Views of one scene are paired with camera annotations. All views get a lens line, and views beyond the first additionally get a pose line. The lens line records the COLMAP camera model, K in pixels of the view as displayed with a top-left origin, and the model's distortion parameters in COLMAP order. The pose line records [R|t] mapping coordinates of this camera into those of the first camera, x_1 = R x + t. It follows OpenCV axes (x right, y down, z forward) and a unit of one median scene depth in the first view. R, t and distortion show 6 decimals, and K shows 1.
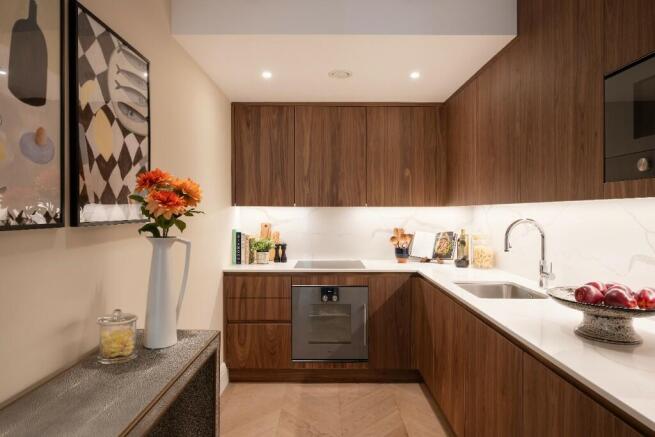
lens RADIAL K [[399.9, 0, 327.5], [0, 399.9, 218.5], [0, 0, 1]] dist [-0.005101, -0.000677]
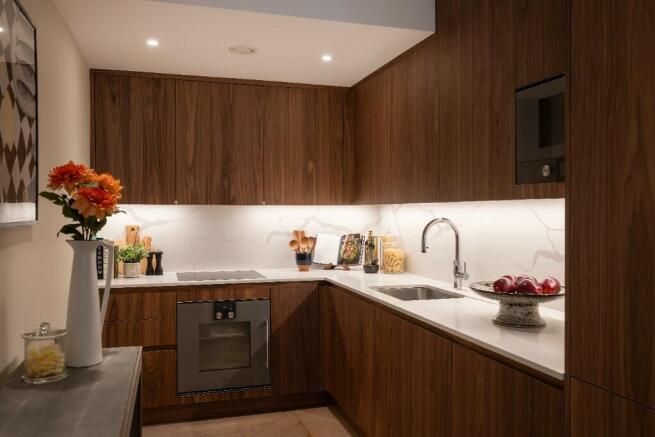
lens RADIAL K [[537.2, 0, 327.5], [0, 537.2, 218.5], [0, 0, 1]] dist [-0.001793, 0.000106]
pose [[0.956326, -0.004741, 0.292265, -0.118441], [0.005641, 0.999982, -0.002237, 0.002335], [-0.292249, 0.003788, 0.956335, -0.133496]]
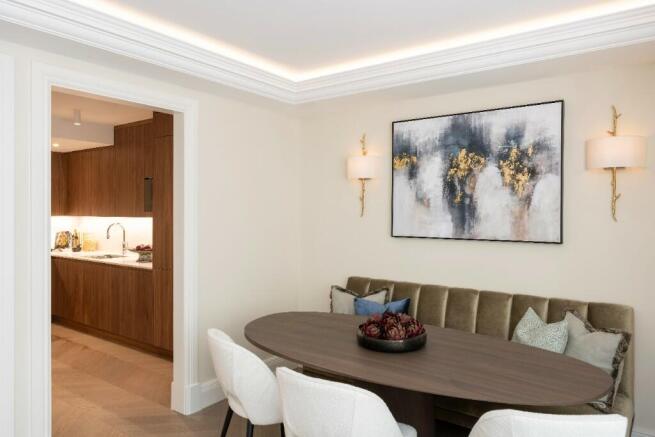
lens RADIAL K [[449.3, 0, 327.8], [0, 449.3, 213.2], [0, 0, 1]] dist [-0.001596, -0.000964]
pose [[0.589828, 0.000590, 0.807529, -0.625728], [0.009106, 0.999931, -0.007382, -0.019283], [-0.807478, 0.011707, 0.589782, -1.073062]]
